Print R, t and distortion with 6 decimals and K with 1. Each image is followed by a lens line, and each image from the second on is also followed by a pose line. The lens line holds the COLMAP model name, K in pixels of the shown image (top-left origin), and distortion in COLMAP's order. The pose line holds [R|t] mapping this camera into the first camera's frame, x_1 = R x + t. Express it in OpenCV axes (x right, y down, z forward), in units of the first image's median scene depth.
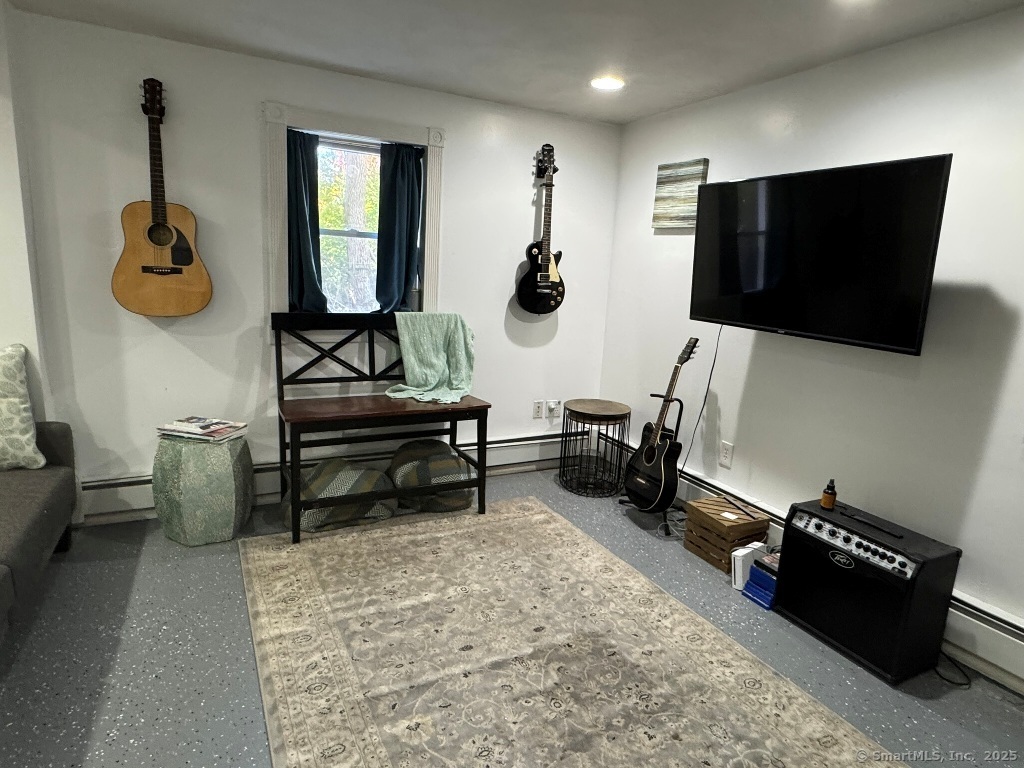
lens RADIAL K [[593.4, 0, 509.8], [0, 593.4, 386.0], [0, 0, 1]] dist [-0.000553, 0.000005]
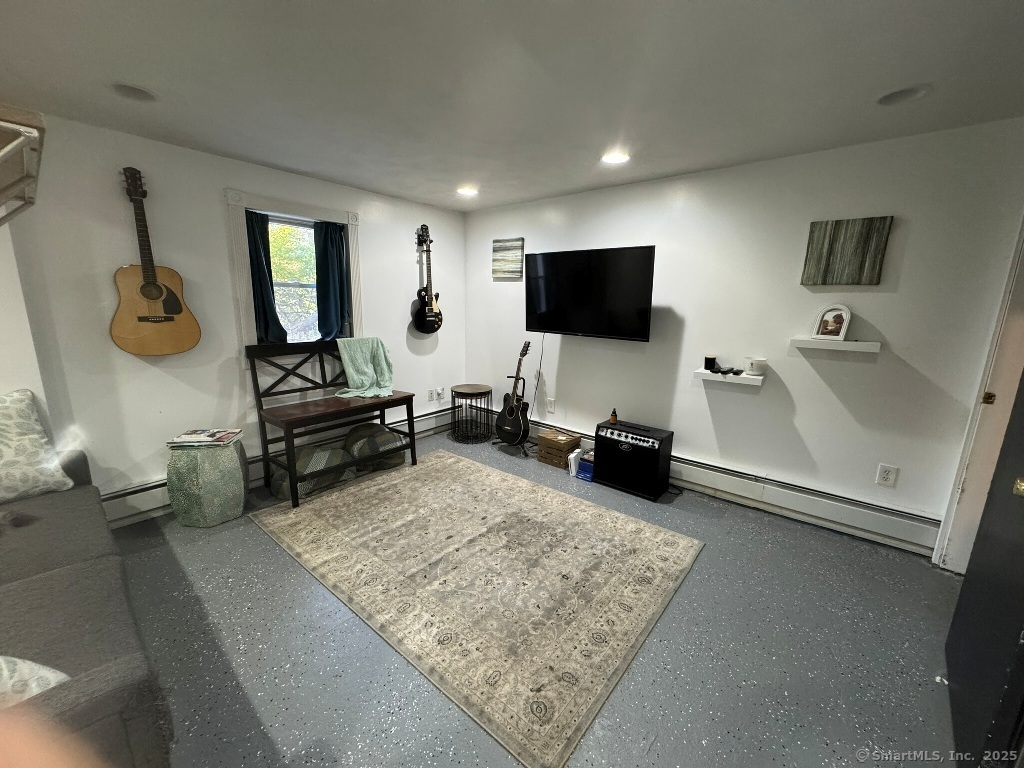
lens RADIAL K [[412.3, 0, 512.0], [0, 412.3, 384.0], [0, 0, 1]] dist [-0.000049, -0.000092]
pose [[0.916699, -0.112658, 0.383369, -0.221191], [0.107701, 0.993586, 0.034448, -0.004518], [-0.384791, 0.009711, 0.922953, -0.099611]]
